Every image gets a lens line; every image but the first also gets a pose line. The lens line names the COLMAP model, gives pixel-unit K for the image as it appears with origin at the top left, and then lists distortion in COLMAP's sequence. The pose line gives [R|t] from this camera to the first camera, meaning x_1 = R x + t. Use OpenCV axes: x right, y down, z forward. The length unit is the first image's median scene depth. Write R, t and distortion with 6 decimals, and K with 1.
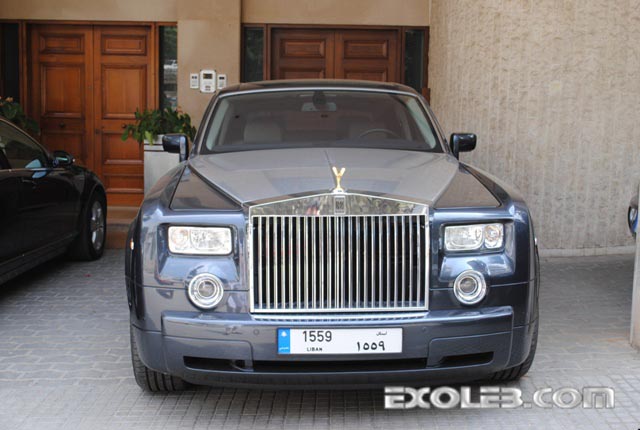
lens RADIAL K [[870.4, 0, 318.6], [0, 870.4, 214.6], [0, 0, 1]] dist [-0.031330, 0.000000]
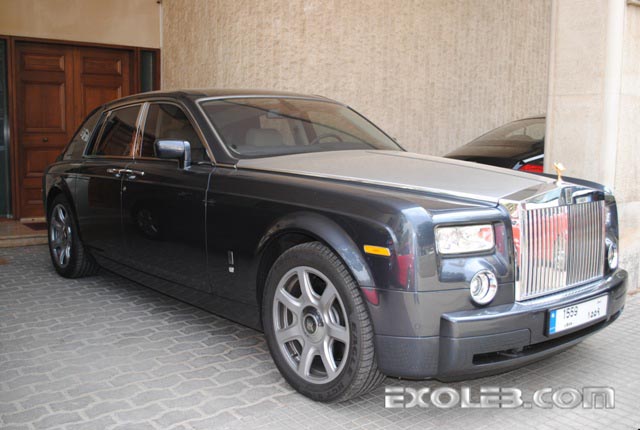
lens RADIAL K [[680.7, 0, 319.6], [0, 680.7, 212.6], [0, 0, 1]] dist [-0.060747, 0.000000]
pose [[0.797897, -0.069831, 0.598736, -0.733844], [0.066683, 0.997396, 0.027463, -0.032955], [-0.599095, 0.018013, 0.800476, 0.468420]]
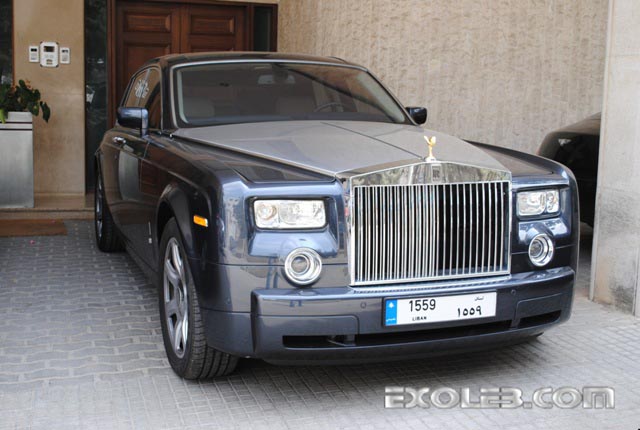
lens RADIAL K [[870.4, 0, 319.5], [0, 870.4, 215.1], [0, 0, 1]] dist [-0.031330, 0.000000]
pose [[0.953153, -0.032675, 0.300718, -0.389629], [0.026575, 0.999350, 0.024355, 0.008662], [-0.301318, -0.015222, 0.953402, 0.081377]]
